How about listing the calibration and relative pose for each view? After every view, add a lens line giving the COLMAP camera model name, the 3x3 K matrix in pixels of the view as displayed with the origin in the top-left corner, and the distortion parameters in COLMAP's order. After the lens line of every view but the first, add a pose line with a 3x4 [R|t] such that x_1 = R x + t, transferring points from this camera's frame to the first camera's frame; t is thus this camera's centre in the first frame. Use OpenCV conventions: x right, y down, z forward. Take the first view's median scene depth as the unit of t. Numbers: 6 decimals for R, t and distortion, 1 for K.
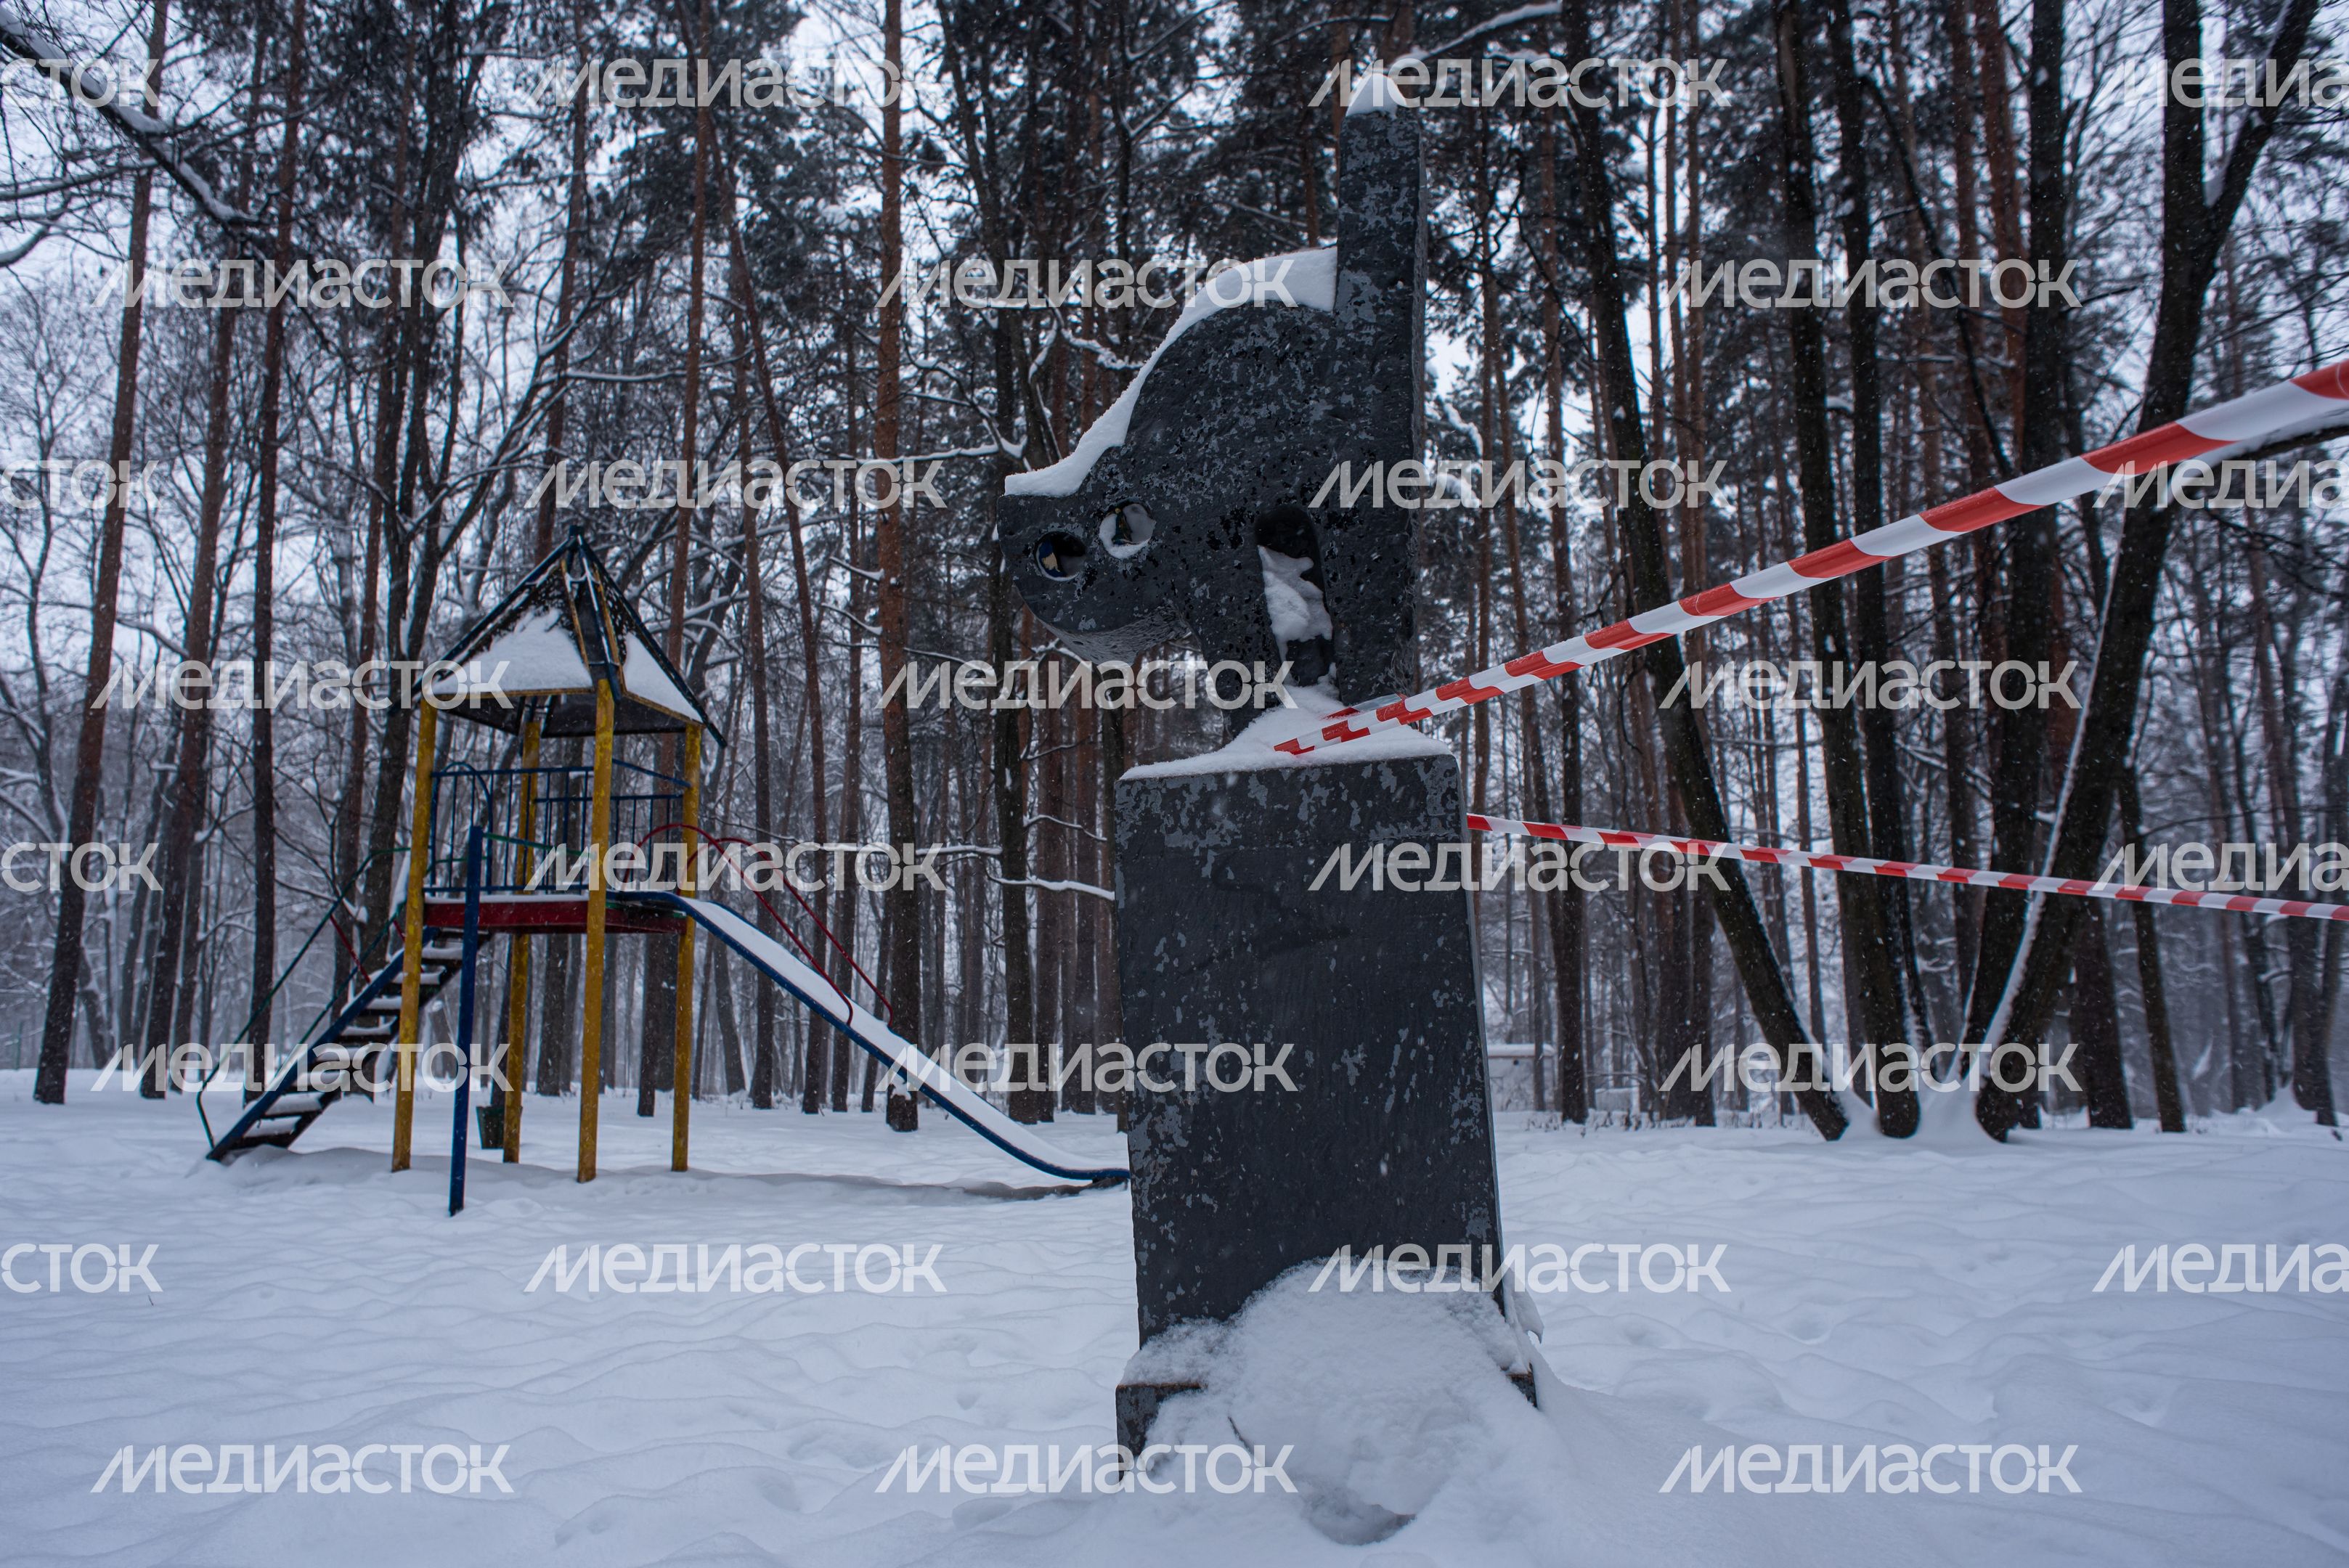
lens RADIAL K [[1721.7, 0, 1174.5], [0, 1721.7, 784.0], [0, 0, 1]] dist [-0.030936, -0.002181]
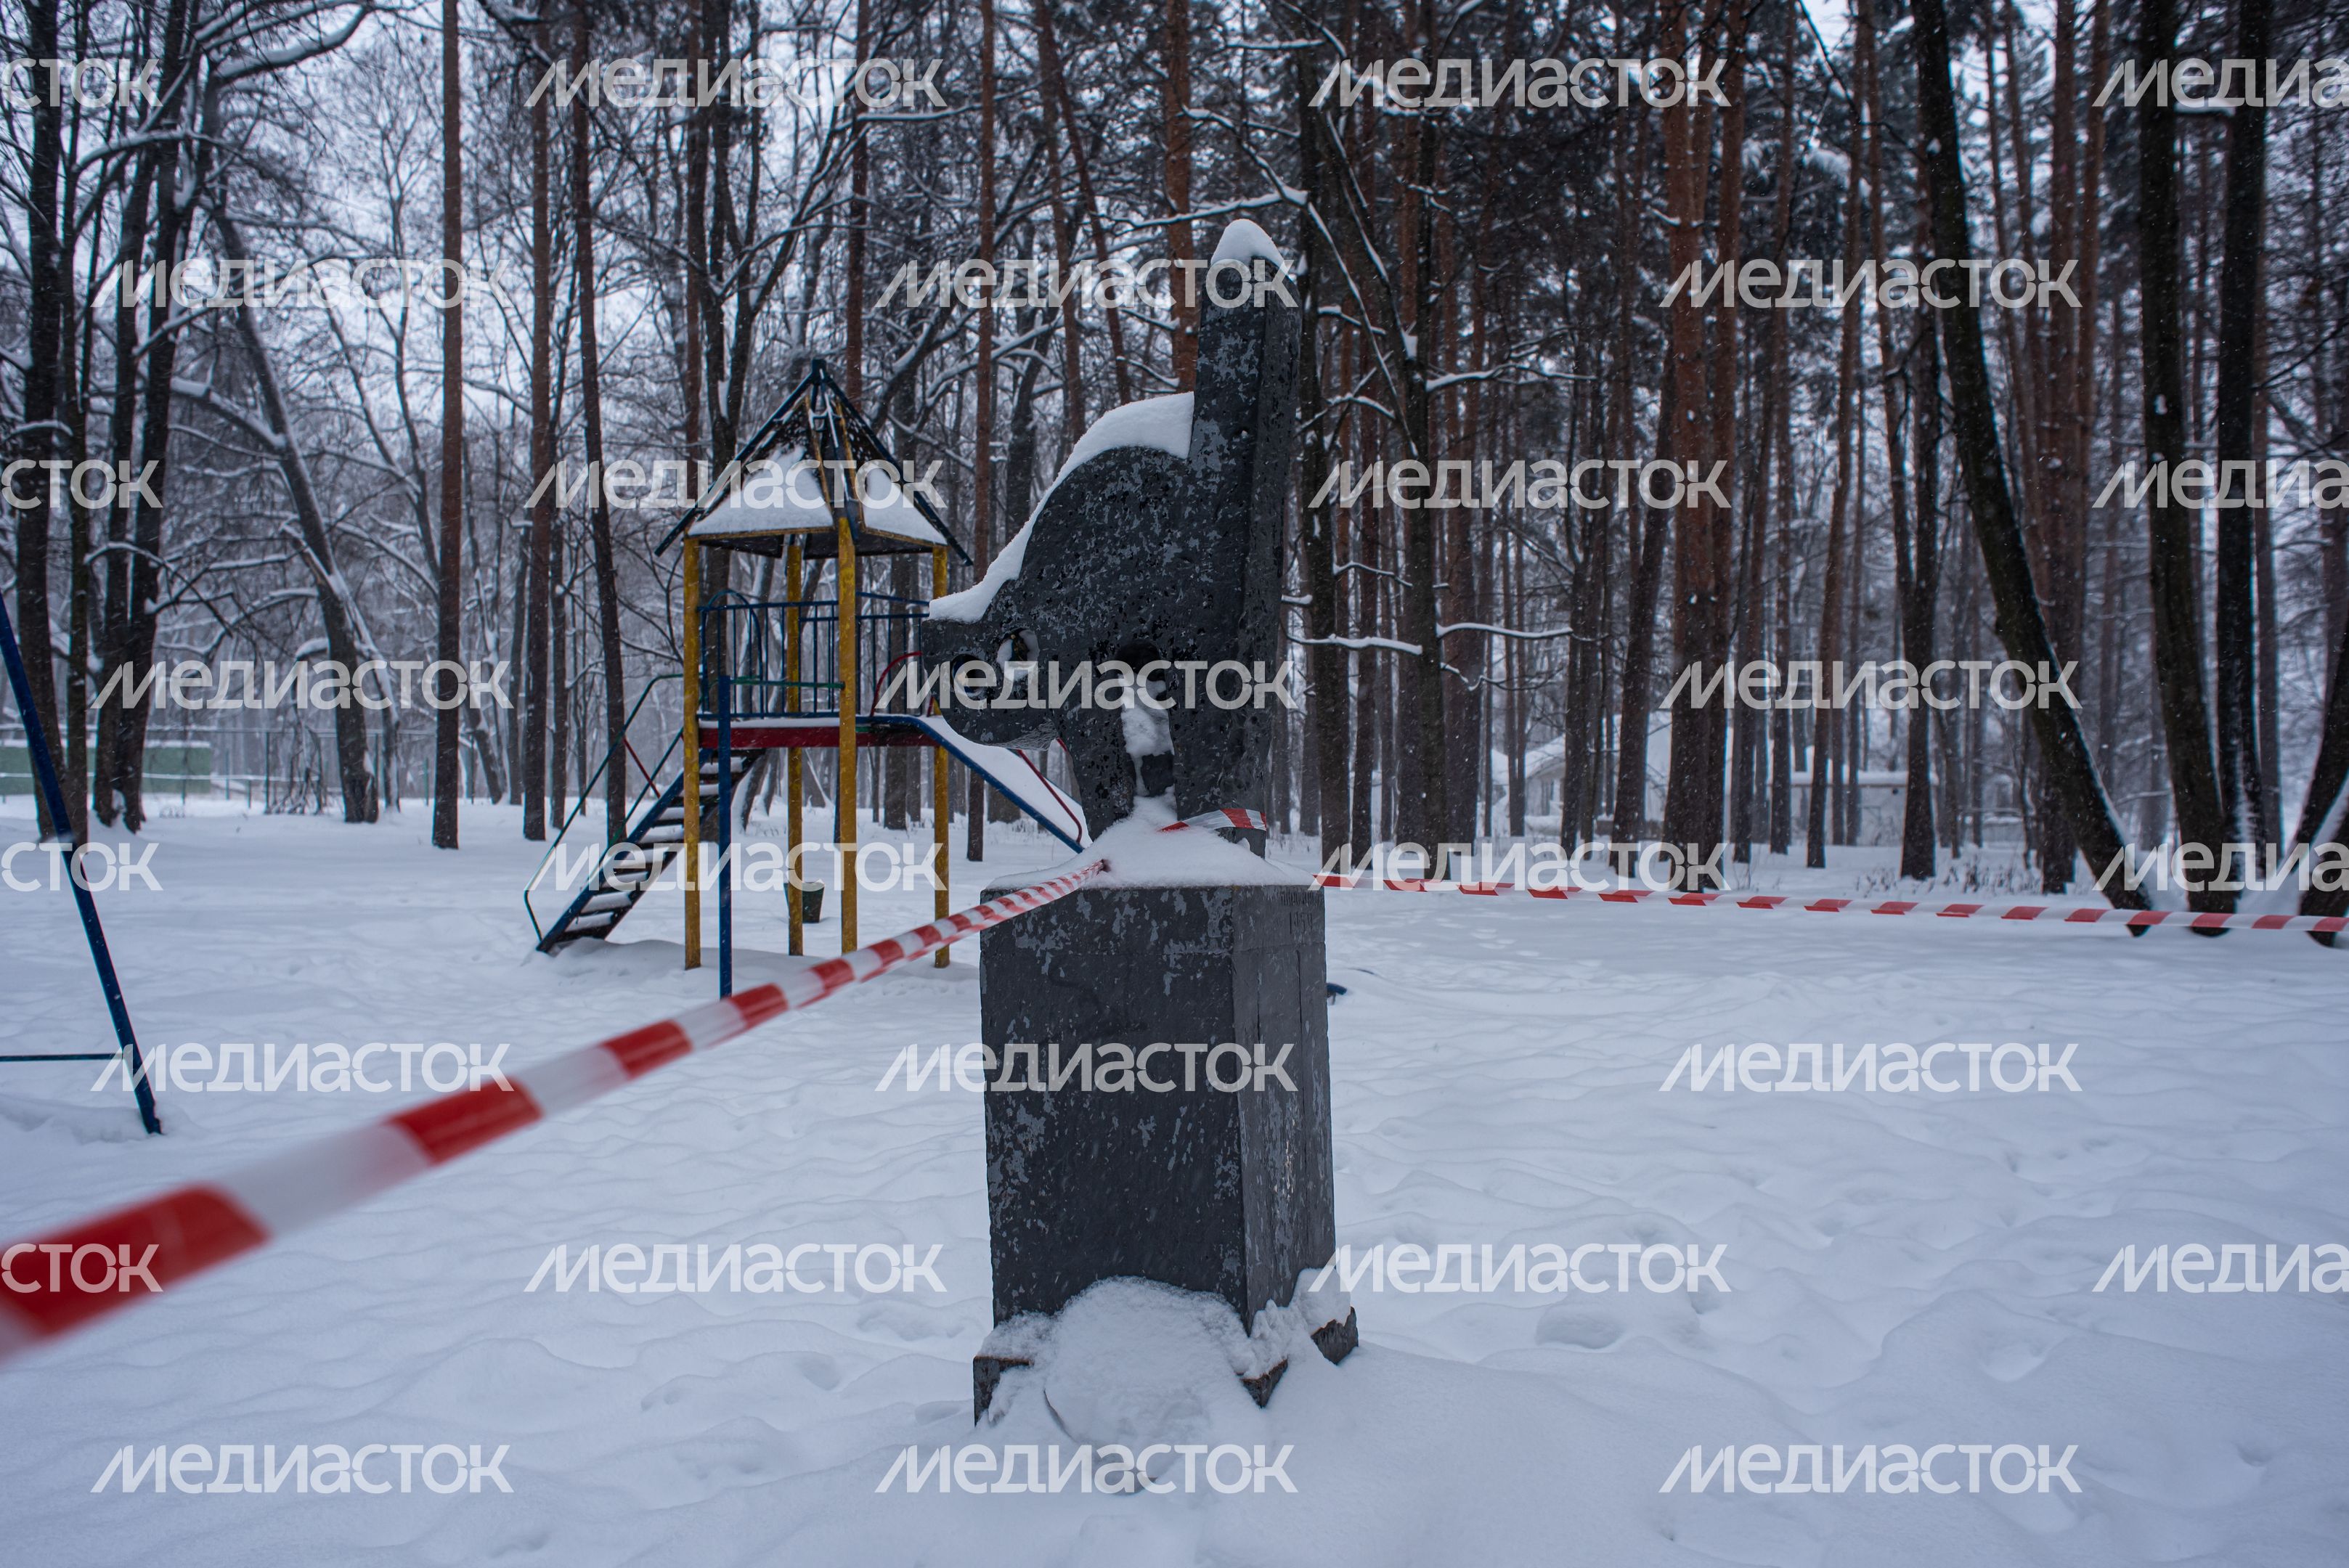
lens RADIAL K [[1773.0, 0, 1181.9], [0, 1773.0, 818.2], [0, 0, 1]] dist [-0.052756, 0.009584]
pose [[0.982988, 0.007852, -0.183504, 0.303885], [0.023324, 0.985661, 0.167118, -0.233705], [0.182185, -0.168555, 0.968710, -0.186221]]
